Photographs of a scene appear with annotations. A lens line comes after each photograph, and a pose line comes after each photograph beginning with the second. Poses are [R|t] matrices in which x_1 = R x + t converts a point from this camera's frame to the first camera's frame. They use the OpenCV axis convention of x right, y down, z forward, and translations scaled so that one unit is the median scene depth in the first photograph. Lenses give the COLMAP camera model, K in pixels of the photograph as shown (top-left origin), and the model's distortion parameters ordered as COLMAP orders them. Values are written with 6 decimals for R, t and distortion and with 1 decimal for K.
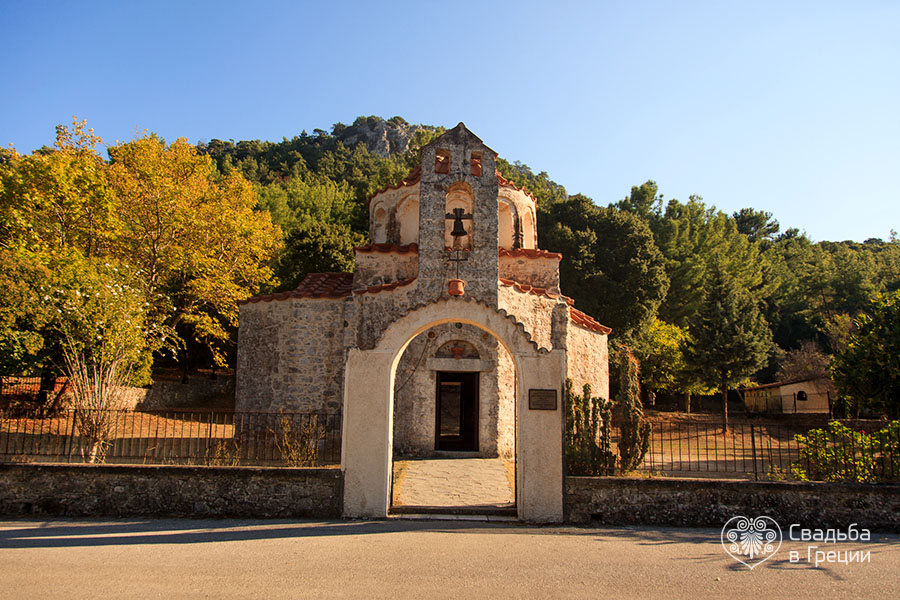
lens RADIAL K [[626.0, 0, 442.7], [0, 626.0, 305.5], [0, 0, 1]] dist [0.012215, 0.001156]
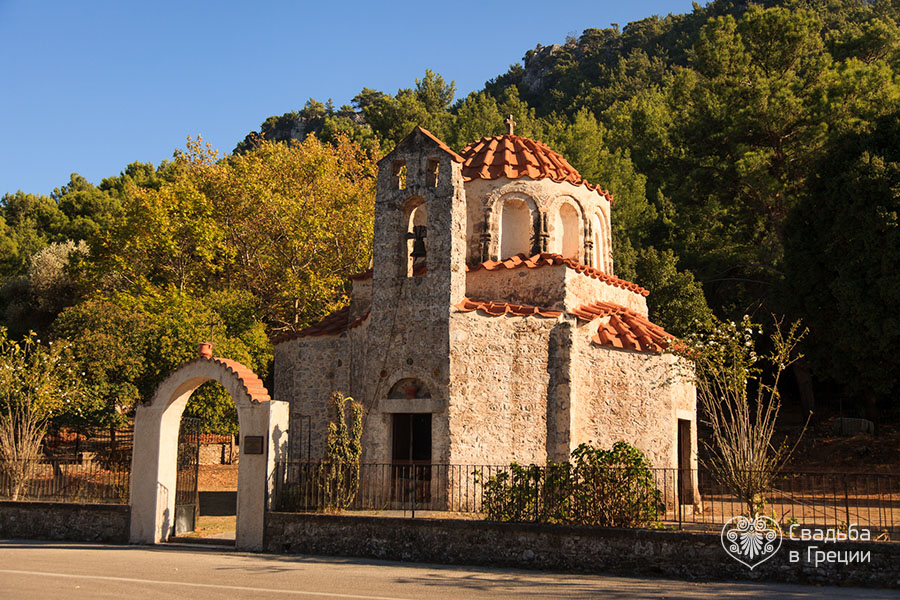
lens RADIAL K [[1075.9, 0, 452.1], [0, 1075.9, 295.7], [0, 0, 1]] dist [0.032600, 0.000000]
pose [[0.870000, -0.084344, -0.485785, 0.795754], [0.089289, 0.995921, -0.013007, -0.034746], [0.484900, -0.032059, 0.873982, -0.293339]]
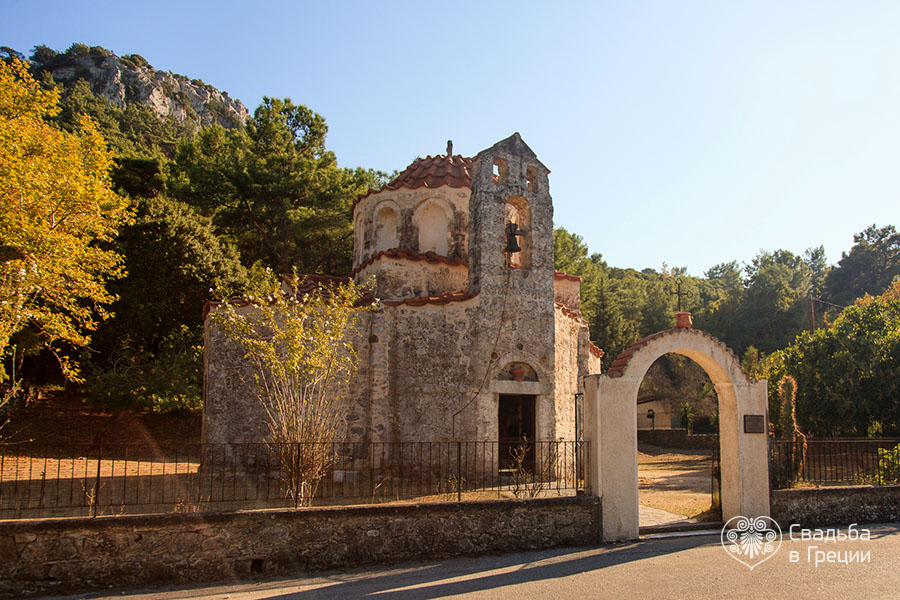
lens RADIAL K [[705.5, 0, 508.6], [0, 705.5, 338.6], [0, 0, 1]] dist [0.018175, -0.004334]
pose [[0.896566, 0.039529, 0.441144, -0.450110], [-0.055676, 0.998167, 0.023713, -0.005136], [-0.439398, -0.045822, 0.897123, 0.032172]]
